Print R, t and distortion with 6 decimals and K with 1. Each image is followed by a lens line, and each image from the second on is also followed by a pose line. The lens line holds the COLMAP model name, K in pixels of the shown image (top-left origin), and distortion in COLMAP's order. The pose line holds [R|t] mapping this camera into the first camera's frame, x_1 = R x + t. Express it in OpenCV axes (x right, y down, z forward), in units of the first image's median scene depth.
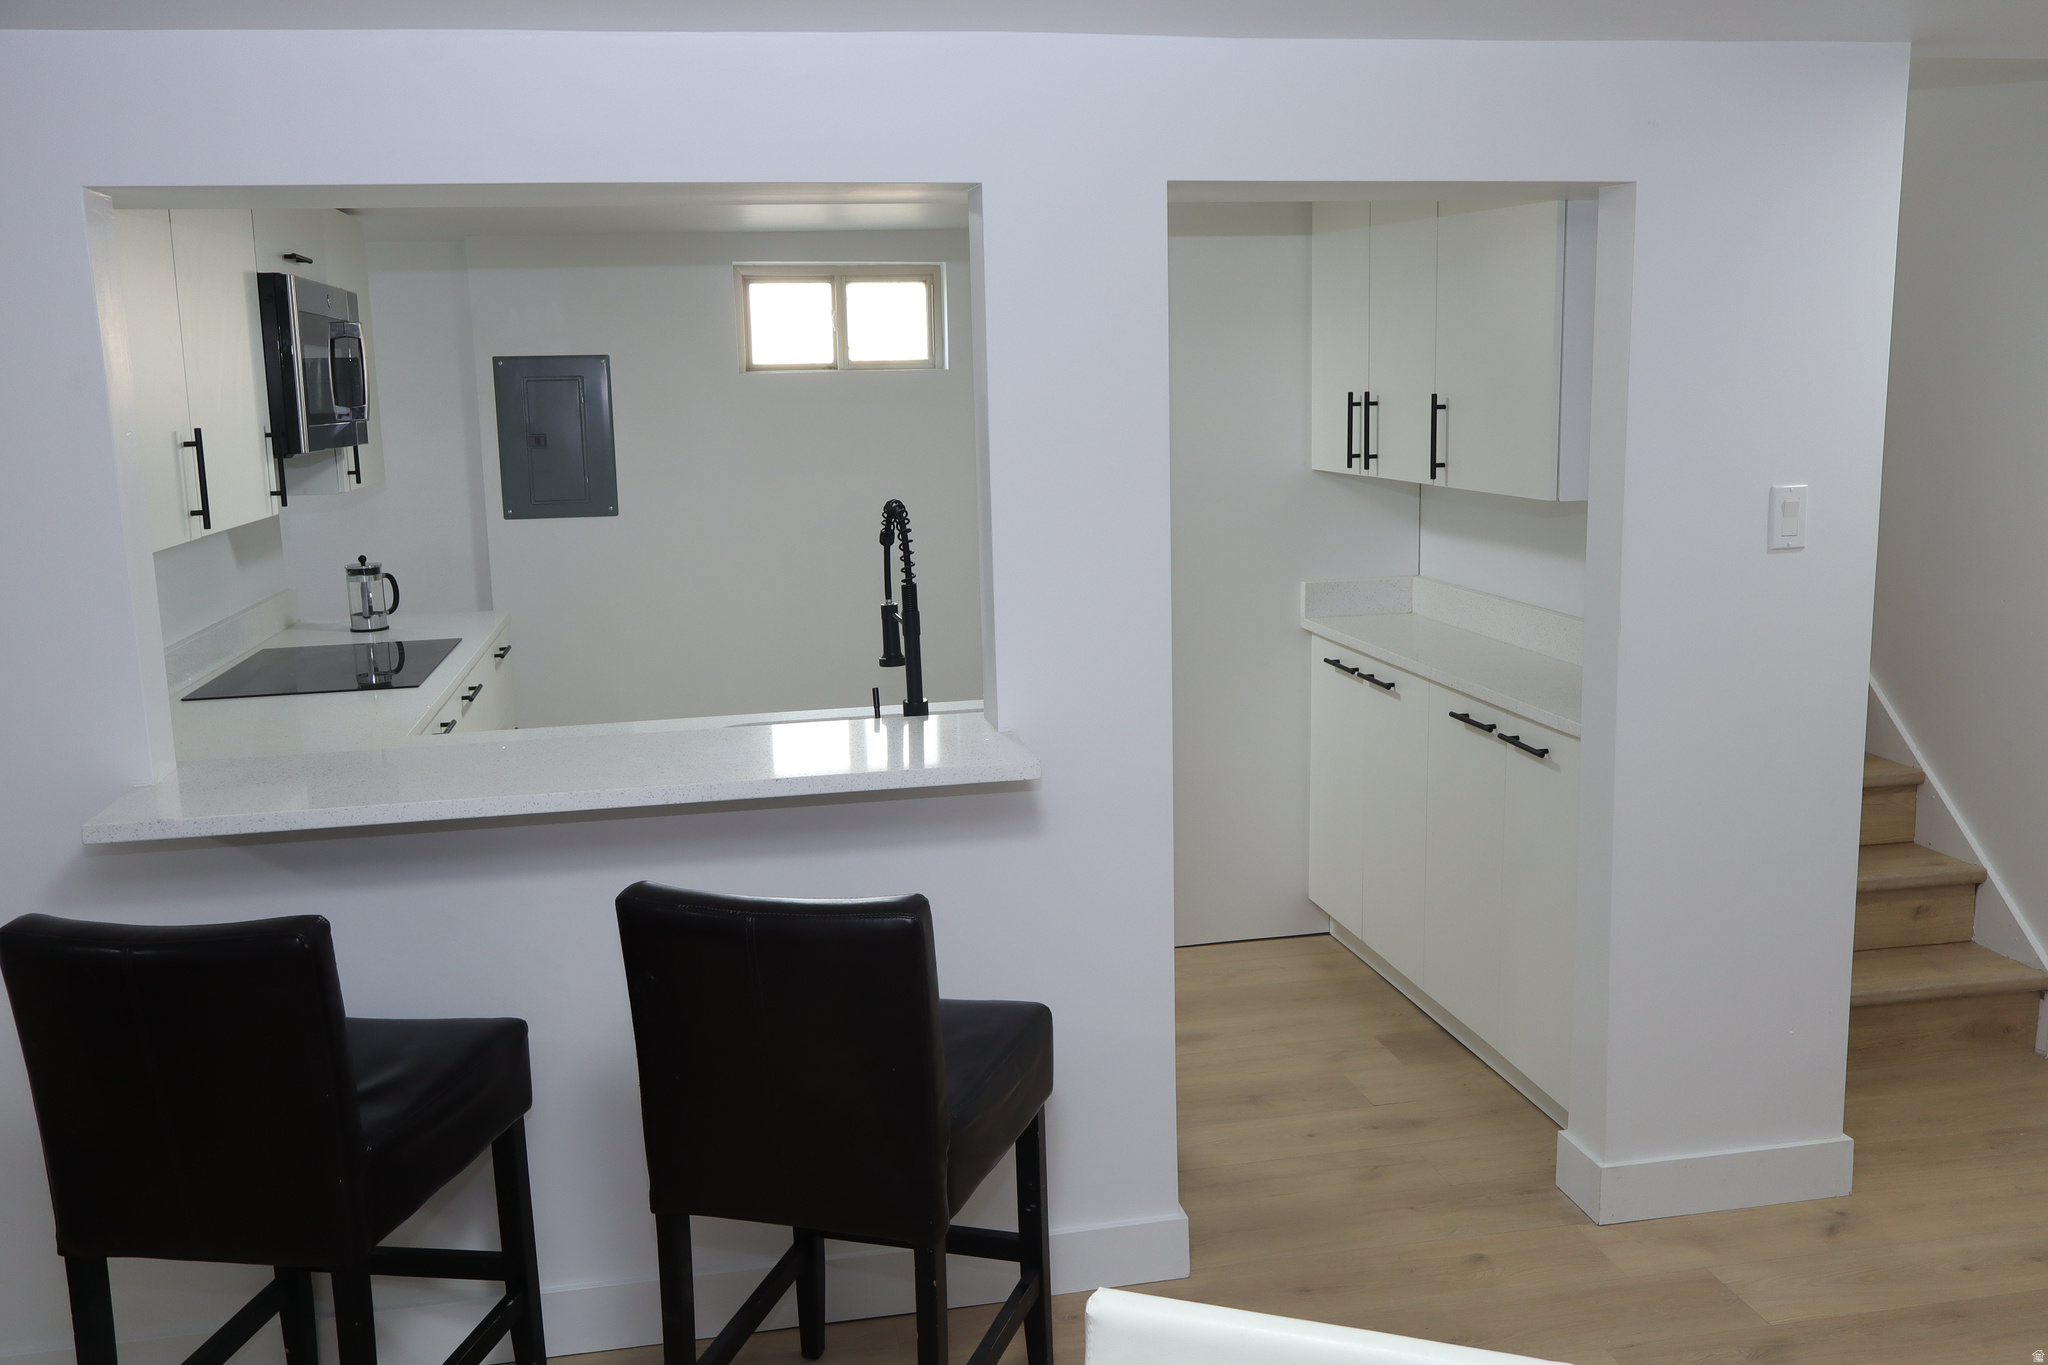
lens RADIAL K [[1719.8, 0, 1024.0], [0, 1719.8, 686.6], [0, 0, 1]] dist [-0.001443, 0.005067]
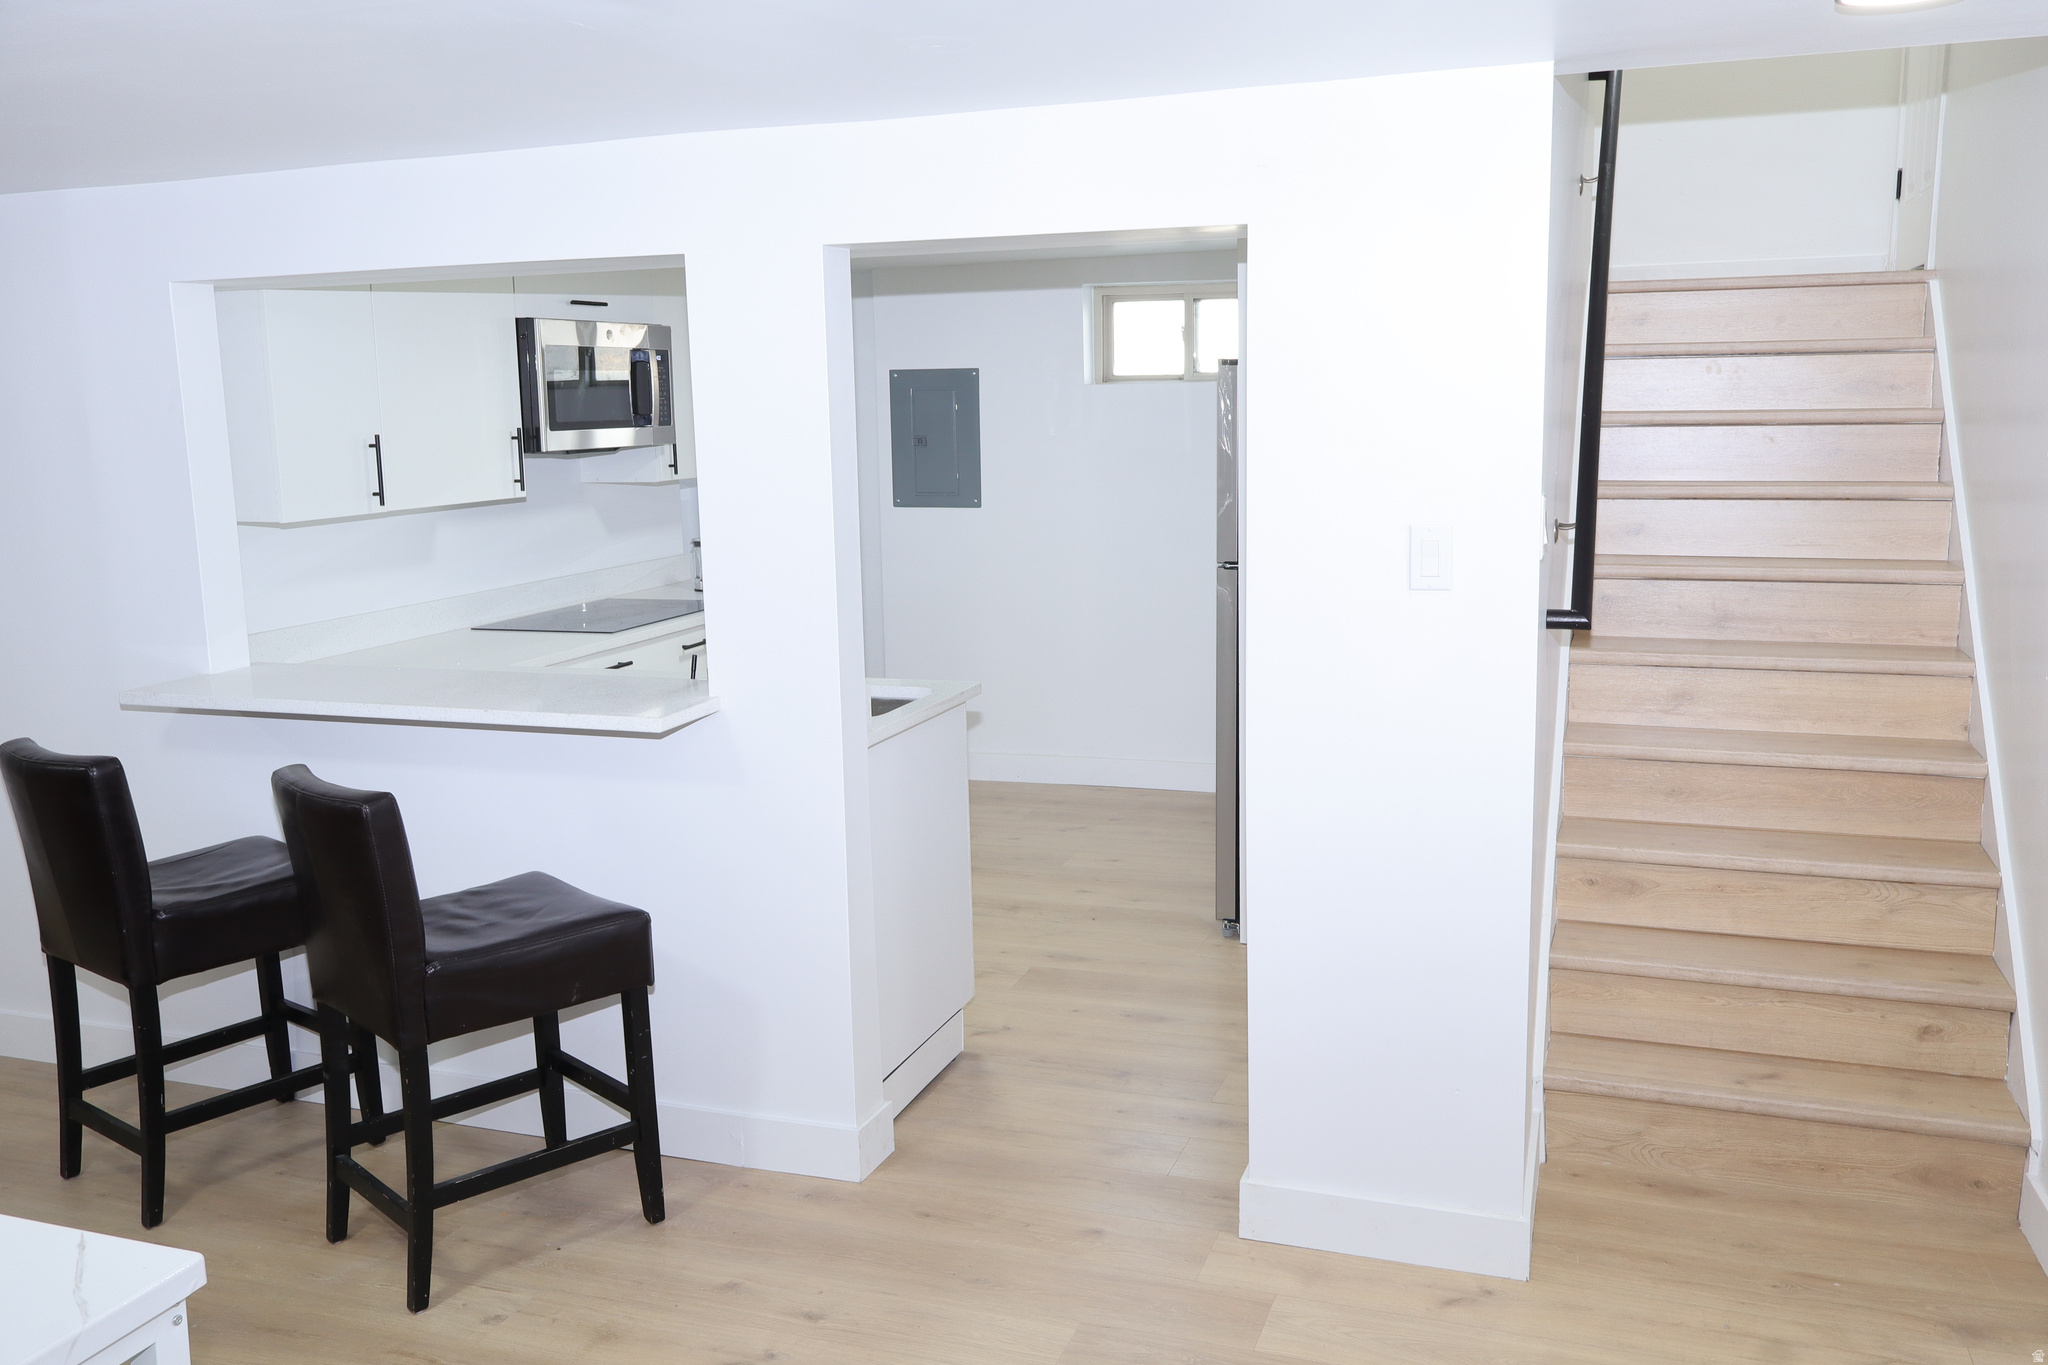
lens RADIAL K [[1719.8, 0, 1019.7], [0, 1719.8, 679.0], [0, 0, 1]] dist [-0.001443, 0.005067]
pose [[0.860581, 0.089820, -0.501330, 0.568949], [-0.089002, 0.995702, 0.025614, -0.026353], [0.501476, 0.022577, 0.864877, 0.032846]]
